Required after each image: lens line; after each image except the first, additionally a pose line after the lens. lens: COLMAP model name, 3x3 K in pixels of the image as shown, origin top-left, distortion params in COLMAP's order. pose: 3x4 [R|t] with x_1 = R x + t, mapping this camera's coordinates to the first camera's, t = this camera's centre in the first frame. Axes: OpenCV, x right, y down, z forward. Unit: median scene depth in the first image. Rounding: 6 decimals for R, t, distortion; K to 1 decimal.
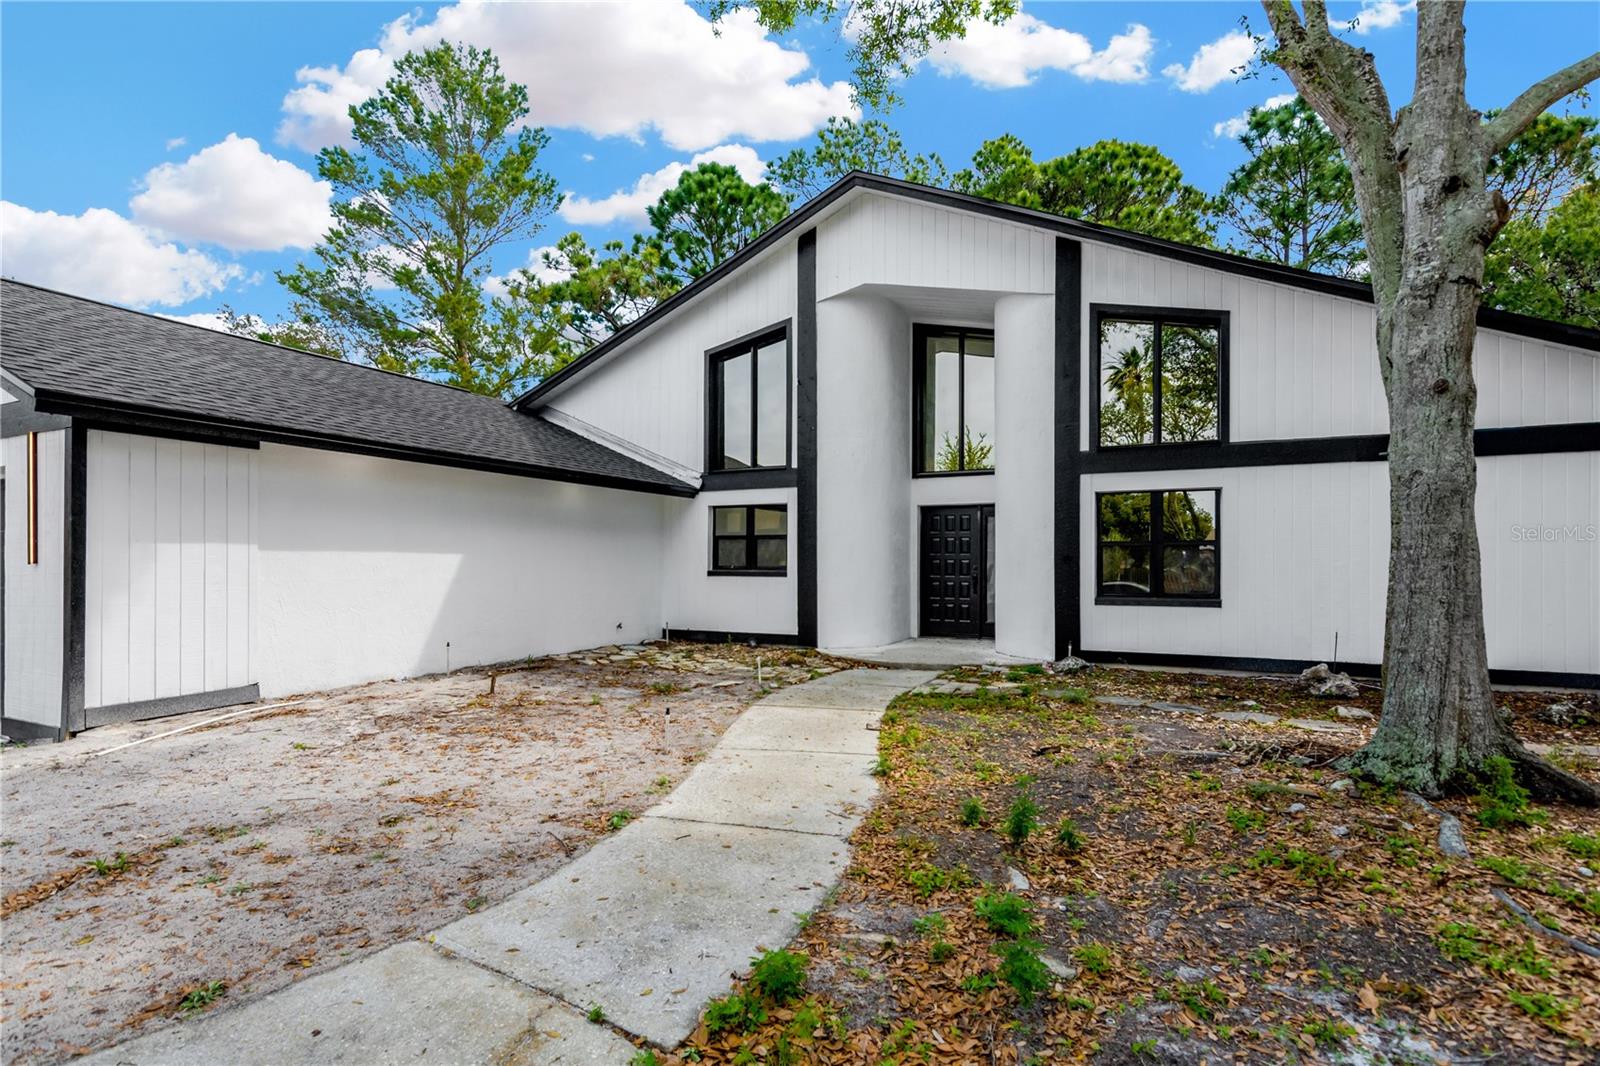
lens RADIAL K [[788.0, 0, 796.2], [0, 788.0, 562.0], [0, 0, 1]] dist [-0.002202, -0.001108]
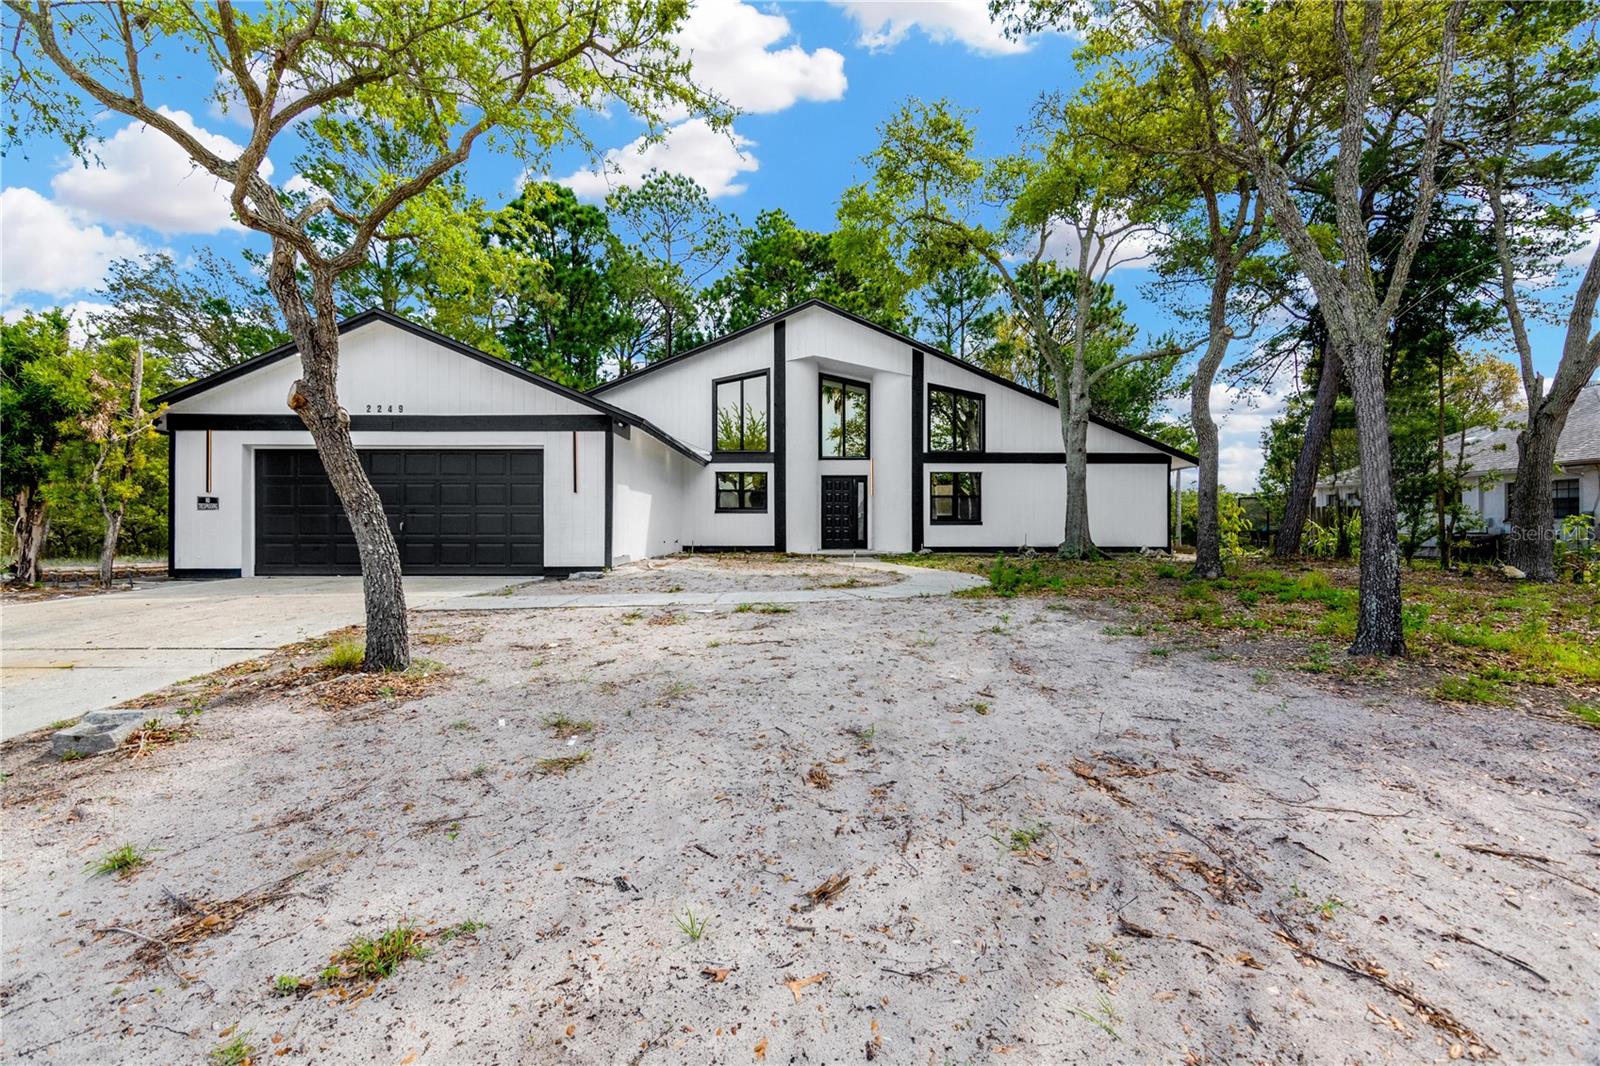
lens RADIAL K [[784.5, 0, 822.6], [0, 784.5, 527.6], [0, 0, 1]] dist [-0.000940, -0.000176]
pose [[0.891043, -0.000619, 0.453918, -0.706037], [0.000503, 1.000000, 0.000376, 0.050874], [-0.453918, -0.000107, 0.891043, -0.634917]]
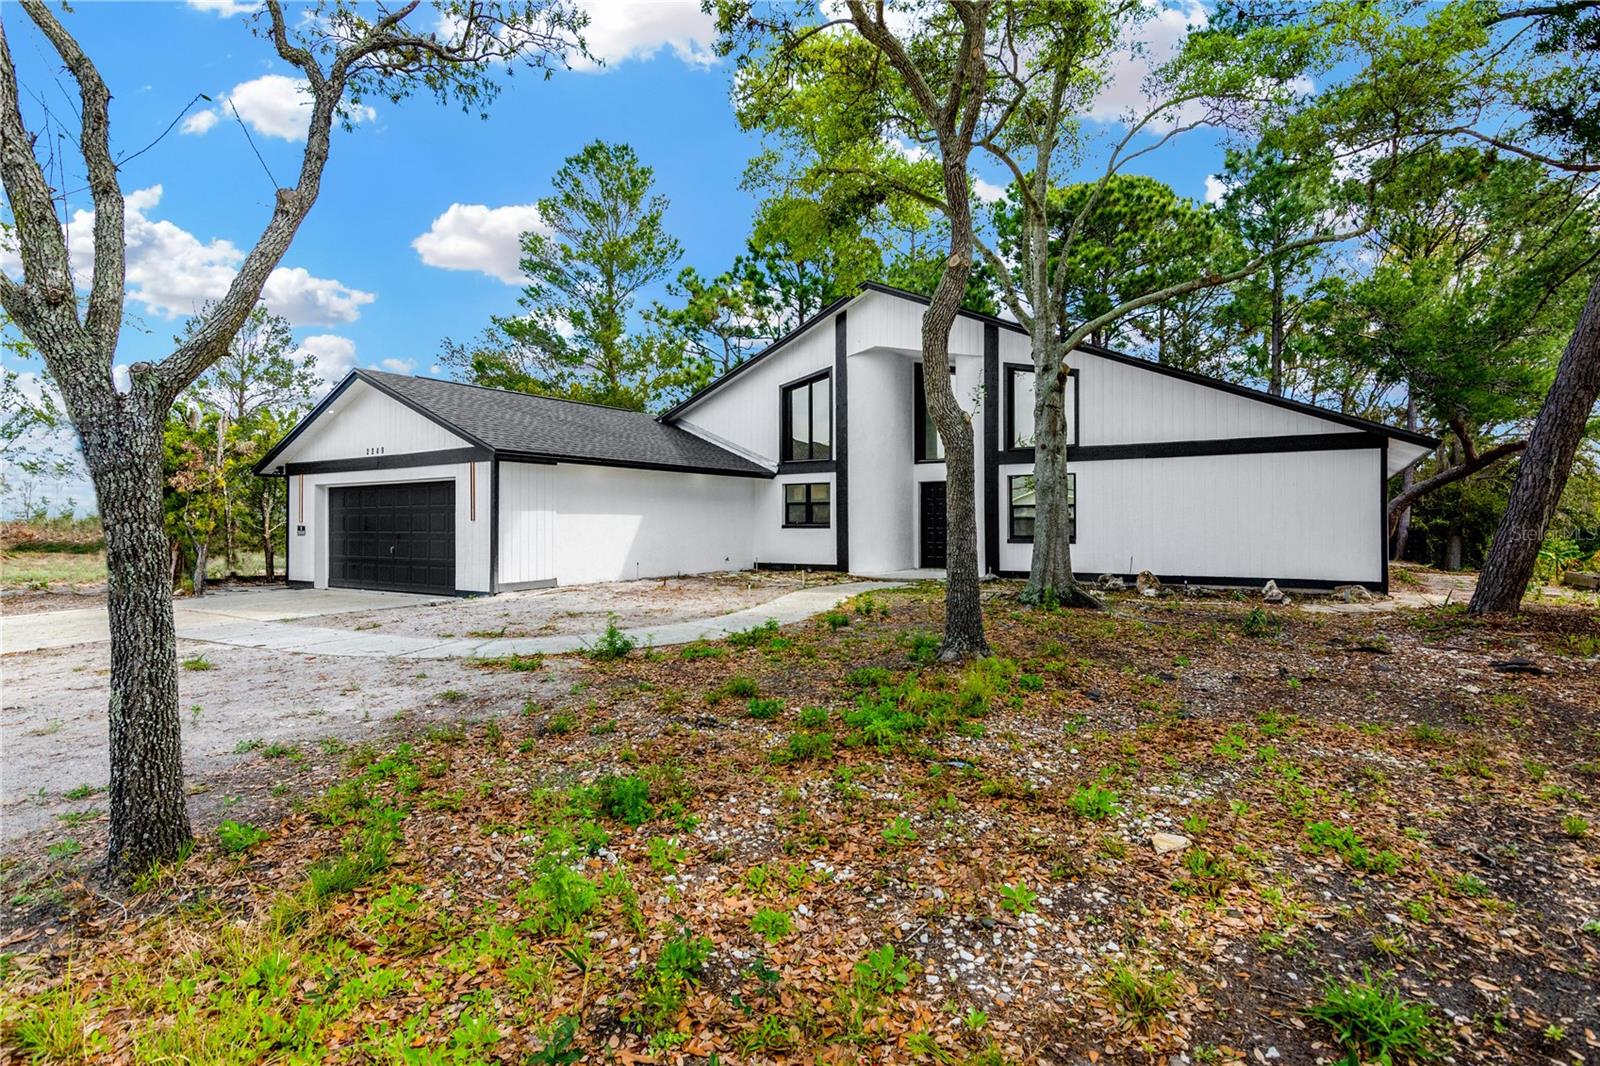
lens RADIAL K [[799.9, 0, 807.0], [0, 799.9, 514.5], [0, 0, 1]] dist [-0.000862, 0.000090]
pose [[0.993196, -0.006957, -0.116247, 0.130373], [0.005835, 0.999933, -0.009991, 0.006574], [0.116309, 0.009245, 0.993170, -0.613981]]
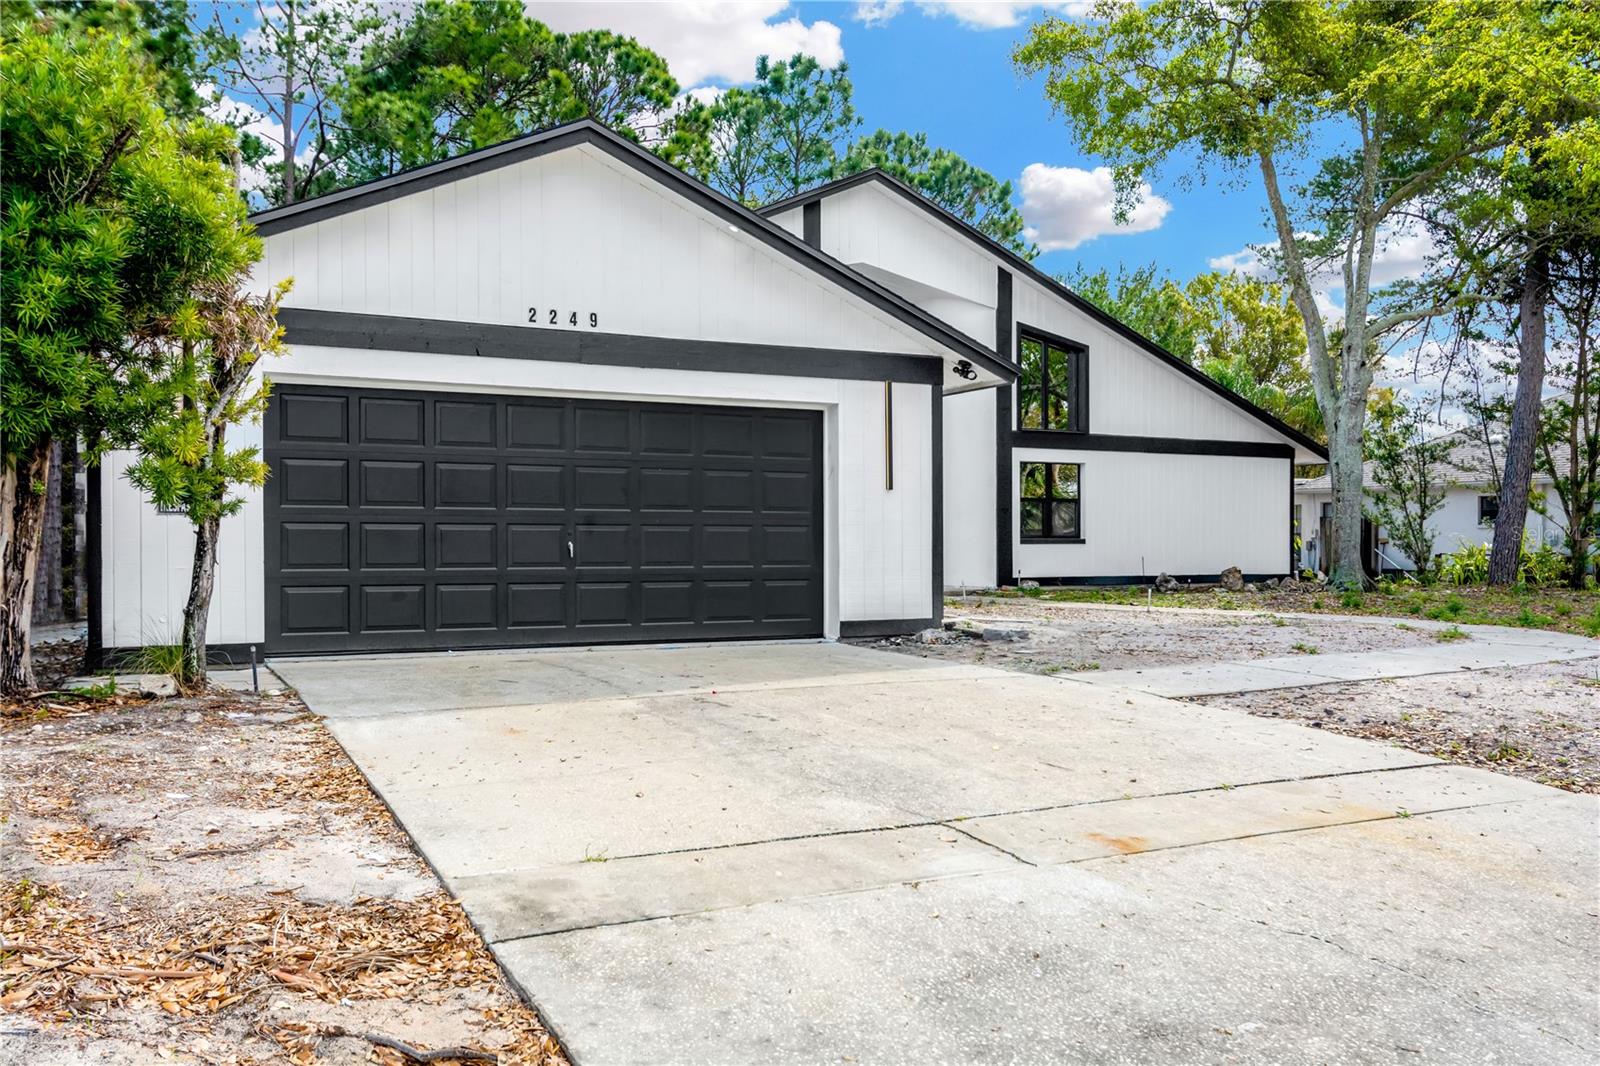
lens RADIAL K [[1337.3, 0, 800.0], [0, 1337.3, 533.0], [0, 0, 1]] dist [0.005574, 0.002018]
pose [[0.599159, 0.005486, 0.800611, -1.424478], [0.001212, 0.999969, -0.007759, 0.044419], [-0.800629, 0.005620, 0.599134, -0.066230]]
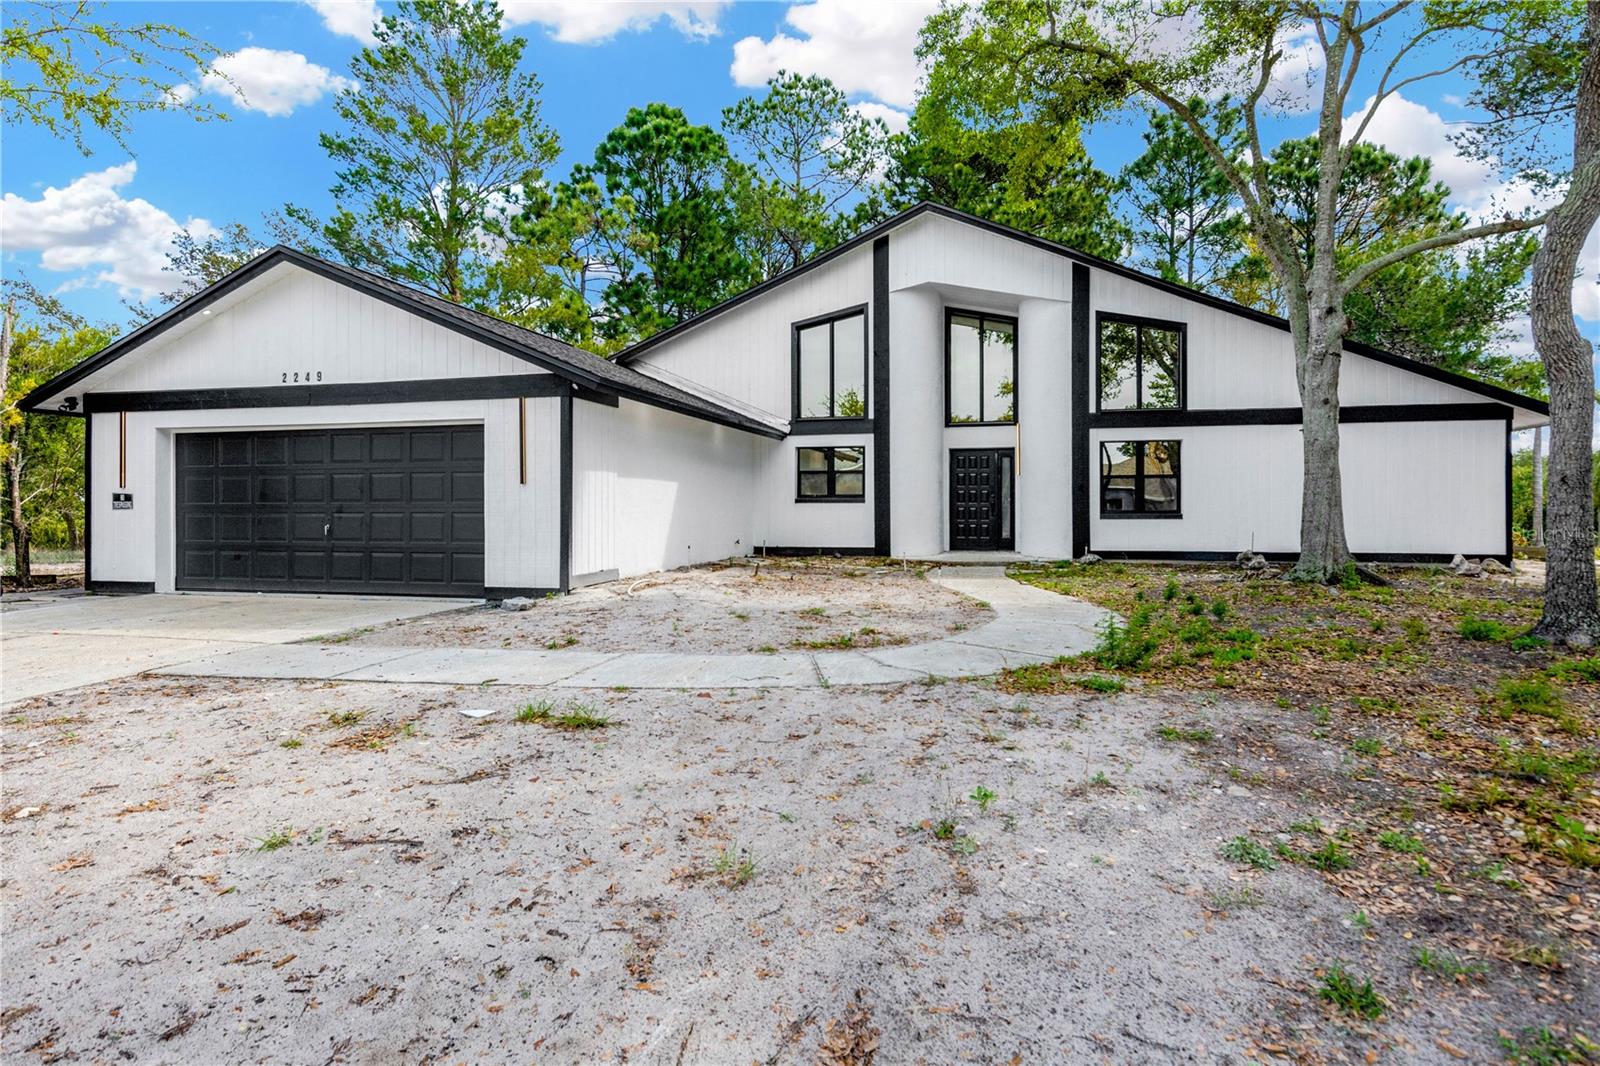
lens RADIAL K [[915.6, 0, 798.3], [0, 915.6, 507.3], [0, 0, 1]] dist [0.000025, -0.001273]
pose [[0.978669, -0.003100, 0.205419, -0.428093], [0.003174, 0.999995, -0.000026, 0.025868], [-0.205418, 0.000678, 0.978674, -0.447954]]
